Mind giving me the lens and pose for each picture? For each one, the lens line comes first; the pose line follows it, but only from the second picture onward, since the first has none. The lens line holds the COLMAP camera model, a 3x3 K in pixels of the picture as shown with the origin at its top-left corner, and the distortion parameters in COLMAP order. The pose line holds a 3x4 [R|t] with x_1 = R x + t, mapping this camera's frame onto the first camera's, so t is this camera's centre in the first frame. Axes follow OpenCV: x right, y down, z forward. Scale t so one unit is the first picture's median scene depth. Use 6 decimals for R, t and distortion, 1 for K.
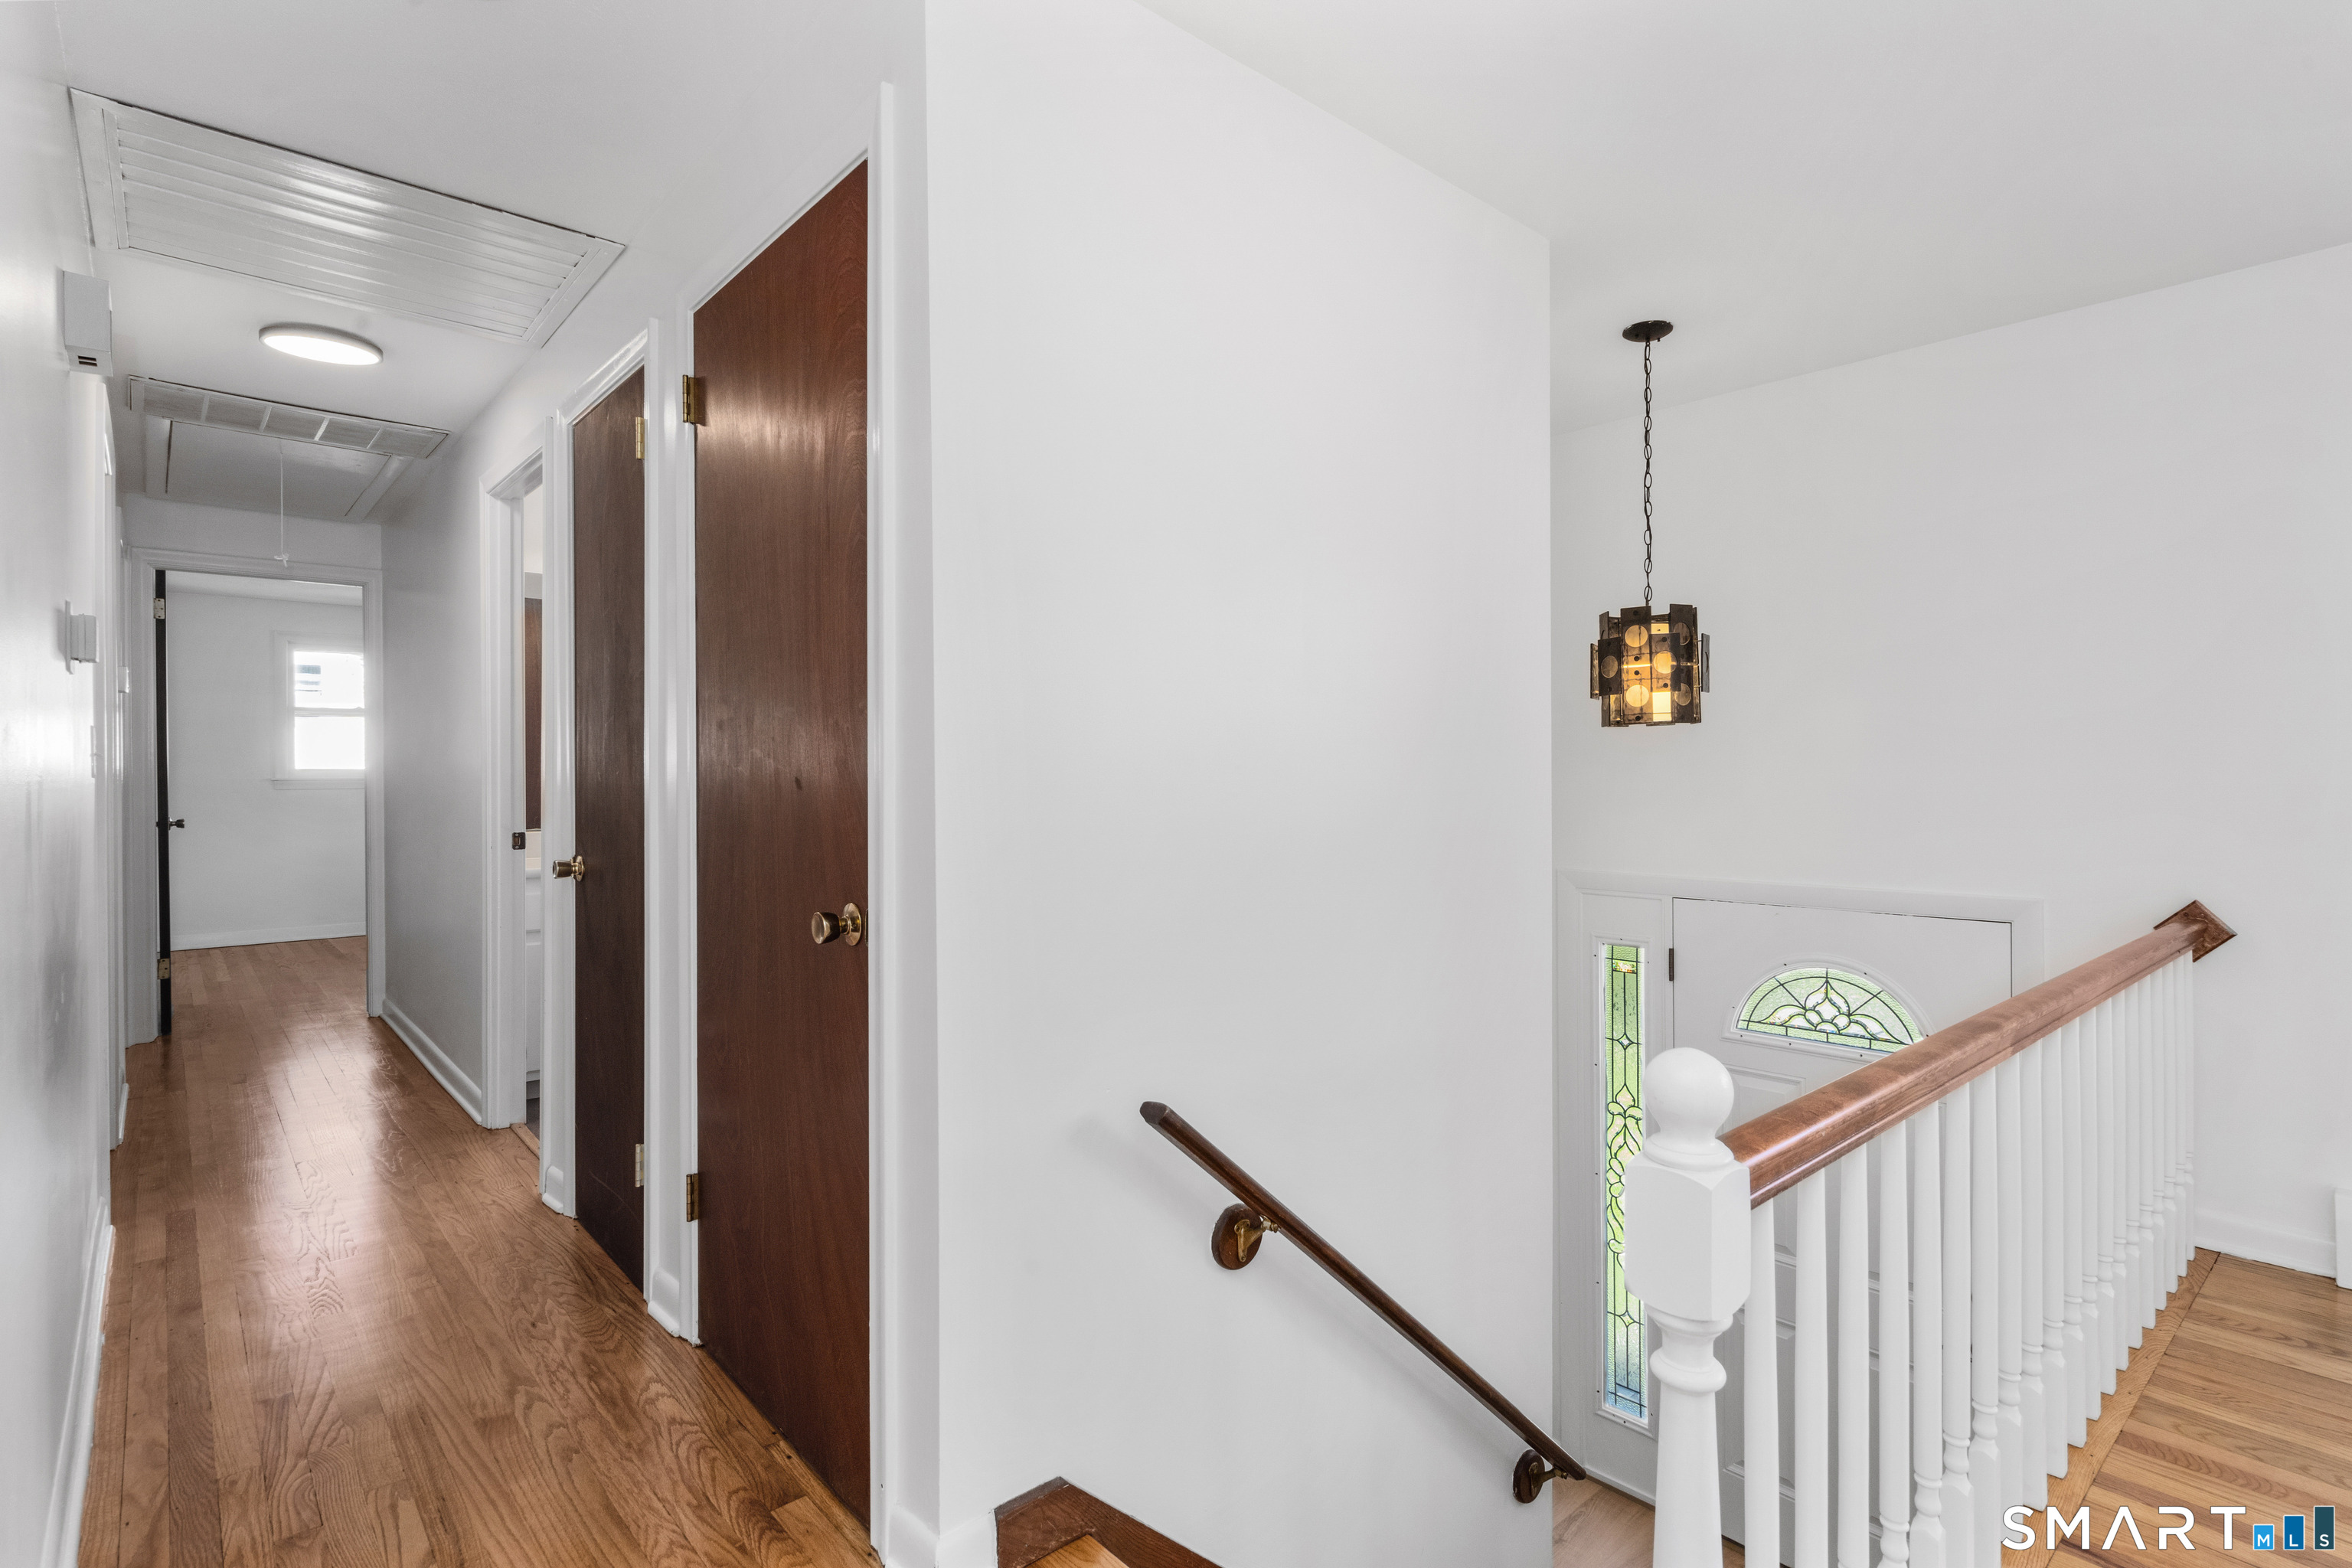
lens RADIAL K [[1154.7, 0, 1177.4], [0, 1154.7, 775.9], [0, 0, 1]] dist [-0.000376, 0.000056]
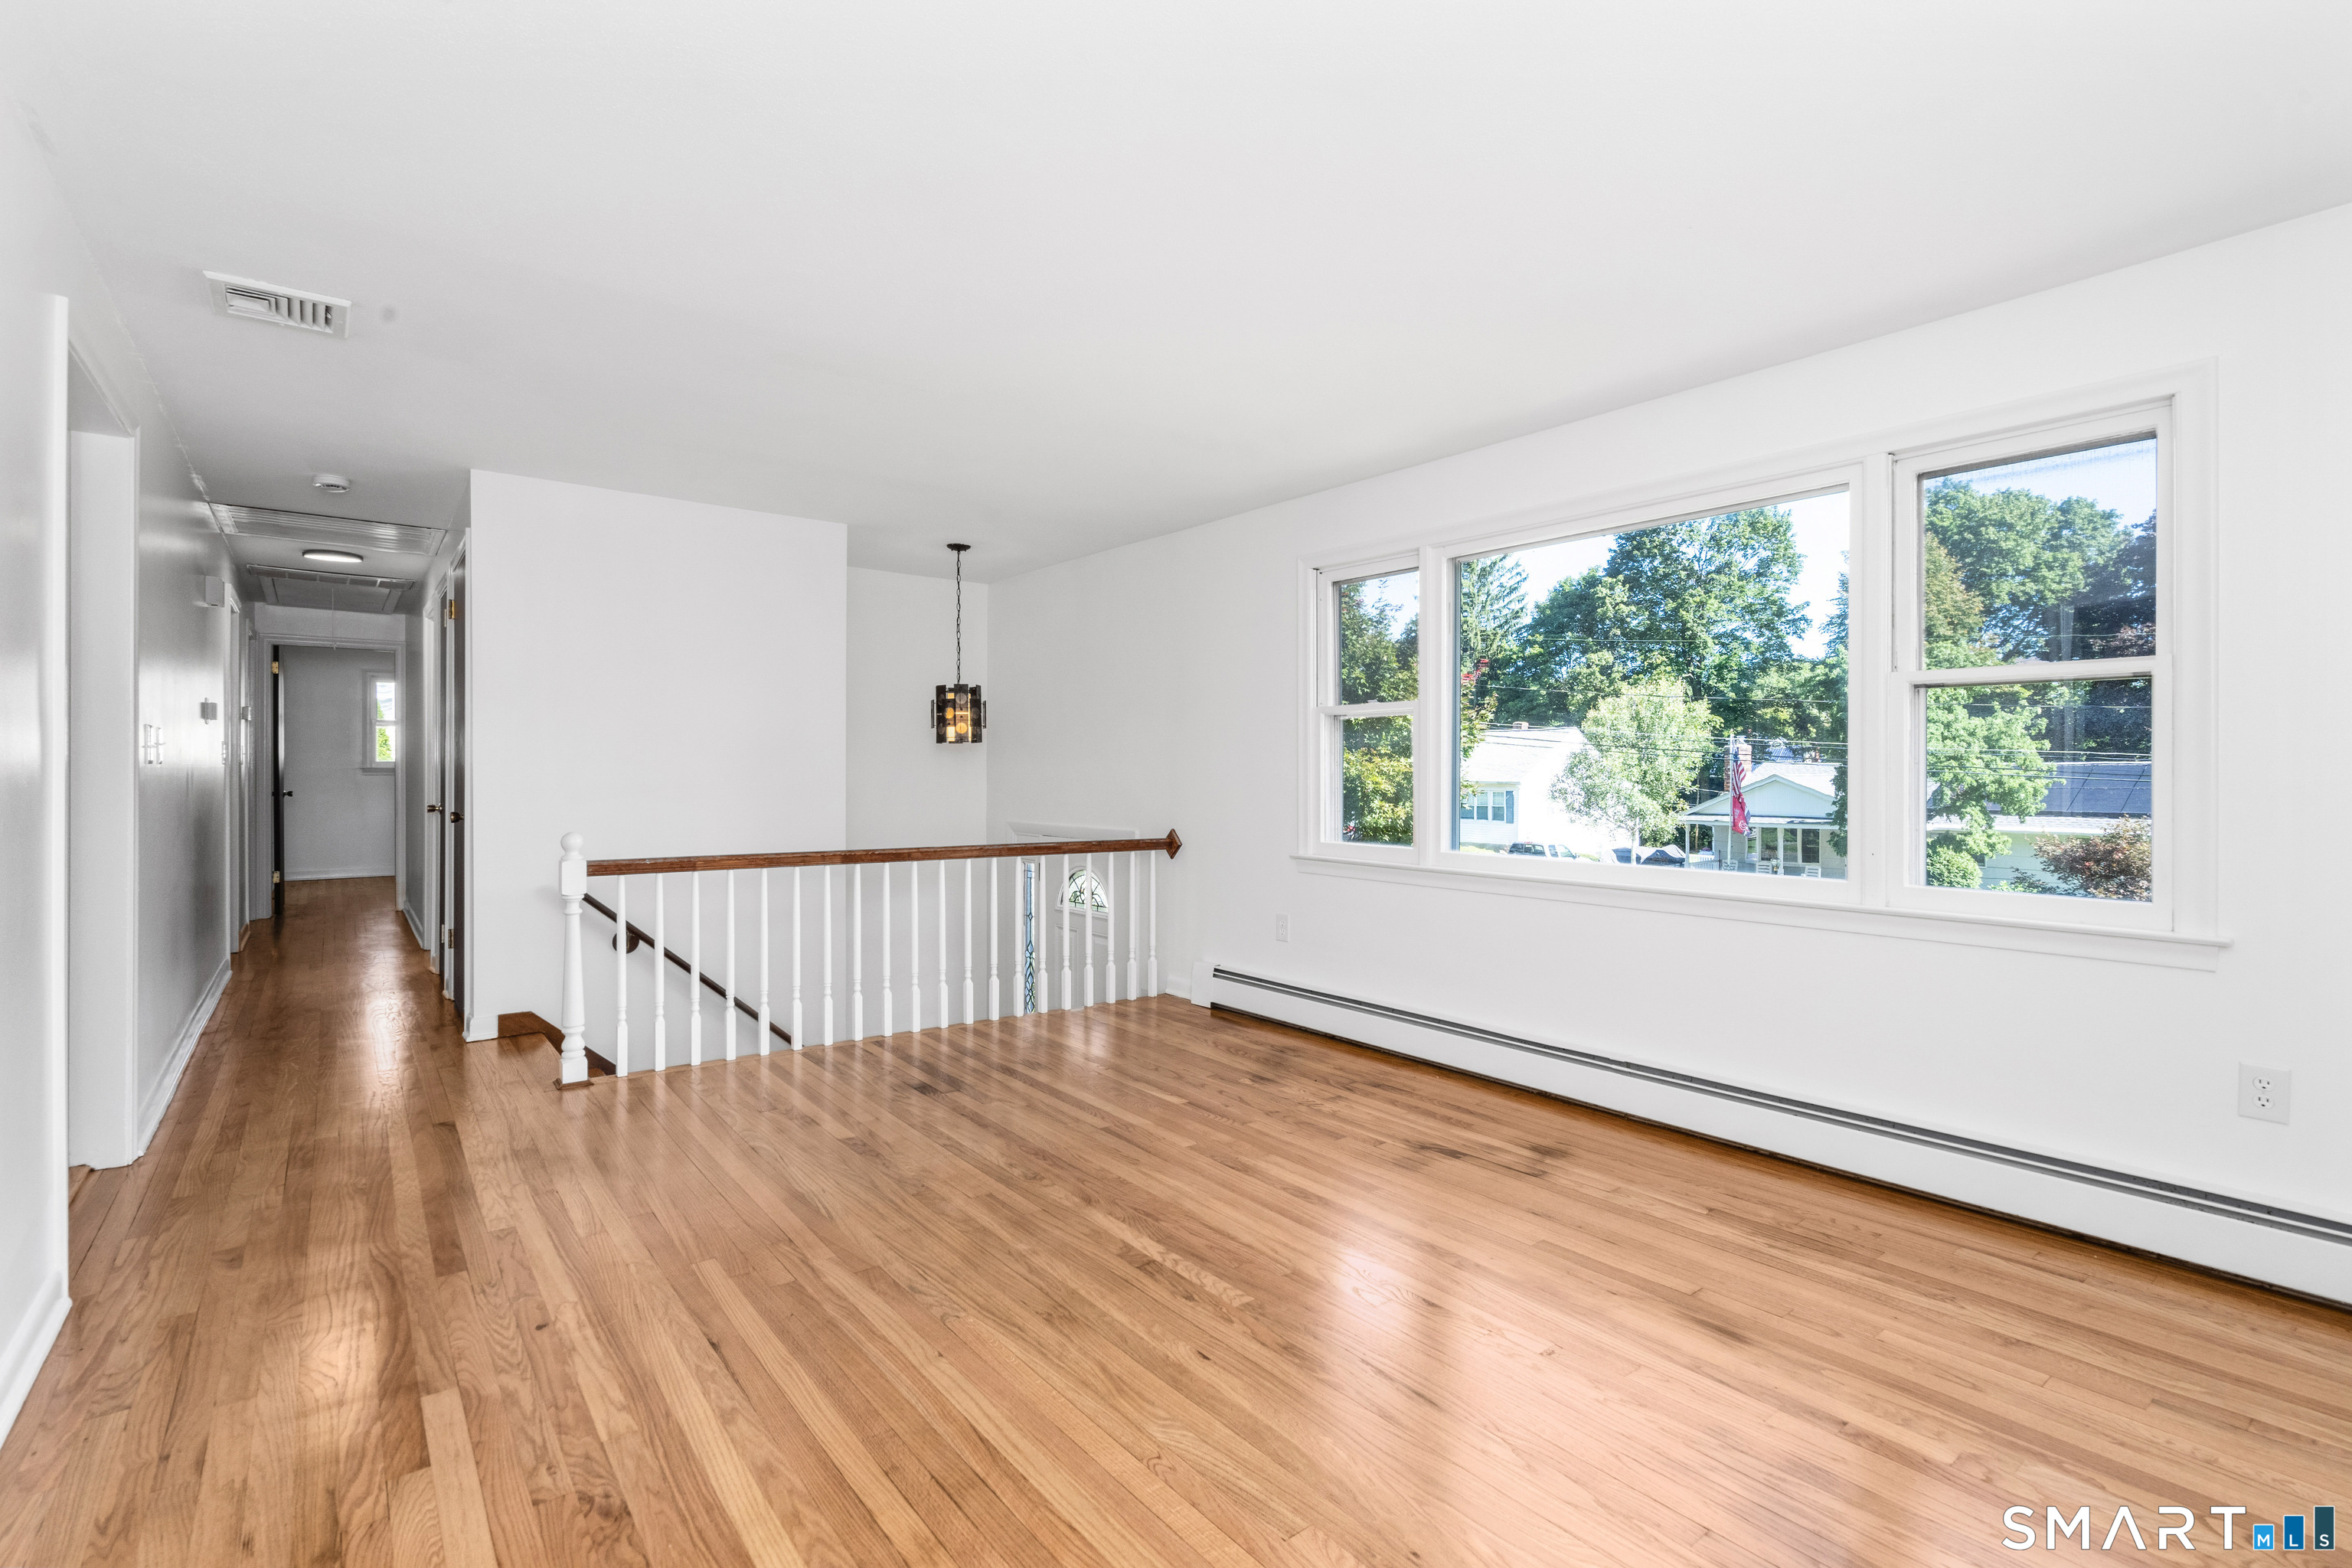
lens RADIAL K [[1087.0, 0, 1176.7], [0, 1087.0, 775.8], [0, 0, 1]] dist [0.000149, 0.000515]
pose [[0.998089, 0.006621, -0.061436, 0.893146], [-0.006414, 0.999973, 0.003566, 0.002876], [0.061458, -0.003165, 0.998105, -0.854501]]
